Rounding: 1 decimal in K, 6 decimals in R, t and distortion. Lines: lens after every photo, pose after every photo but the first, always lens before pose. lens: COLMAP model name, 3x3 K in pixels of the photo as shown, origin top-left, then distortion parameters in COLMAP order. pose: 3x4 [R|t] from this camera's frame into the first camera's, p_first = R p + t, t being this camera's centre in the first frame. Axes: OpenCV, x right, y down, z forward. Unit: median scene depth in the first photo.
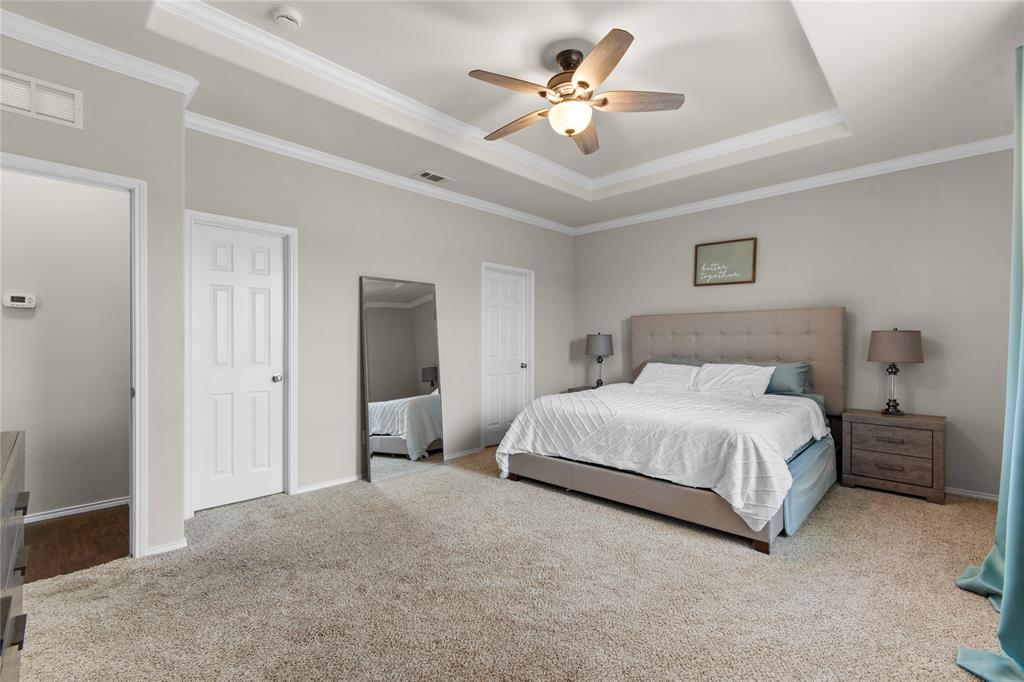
lens RADIAL K [[449.5, 0, 515.5], [0, 449.5, 341.4], [0, 0, 1]] dist [0.001080, 0.000455]
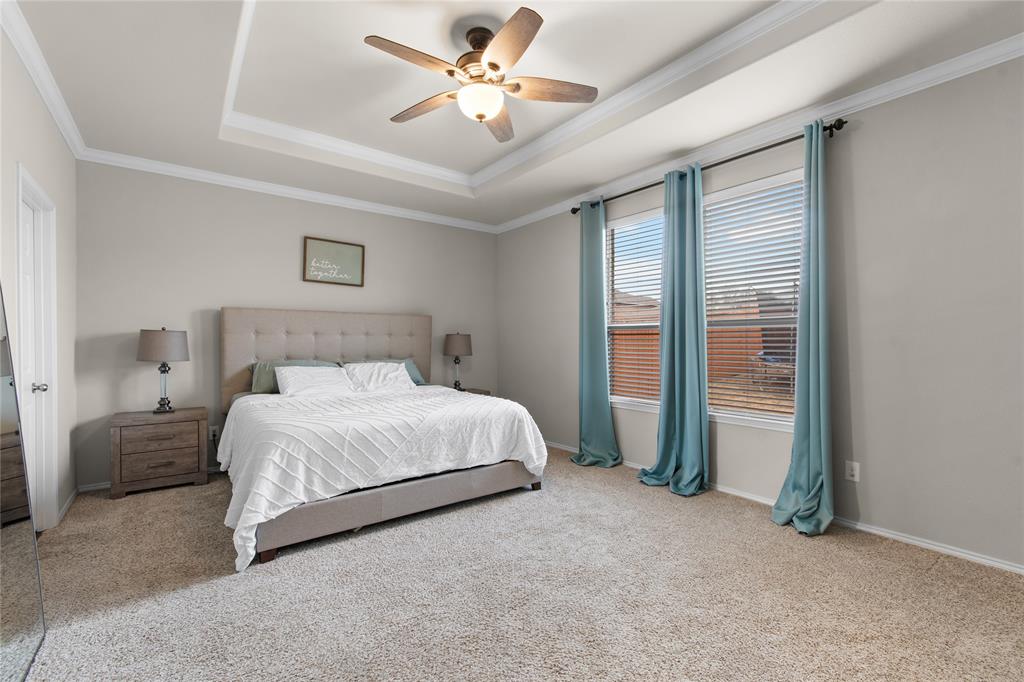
lens RADIAL K [[449.5, 0, 515.4], [0, 449.5, 345.0], [0, 0, 1]] dist [0.001080, 0.000455]
pose [[0.160766, -0.005762, 0.986976, -0.573002], [-0.003031, 0.999975, 0.006332, 0.000889], [-0.986988, -0.004009, 0.160745, 0.559117]]
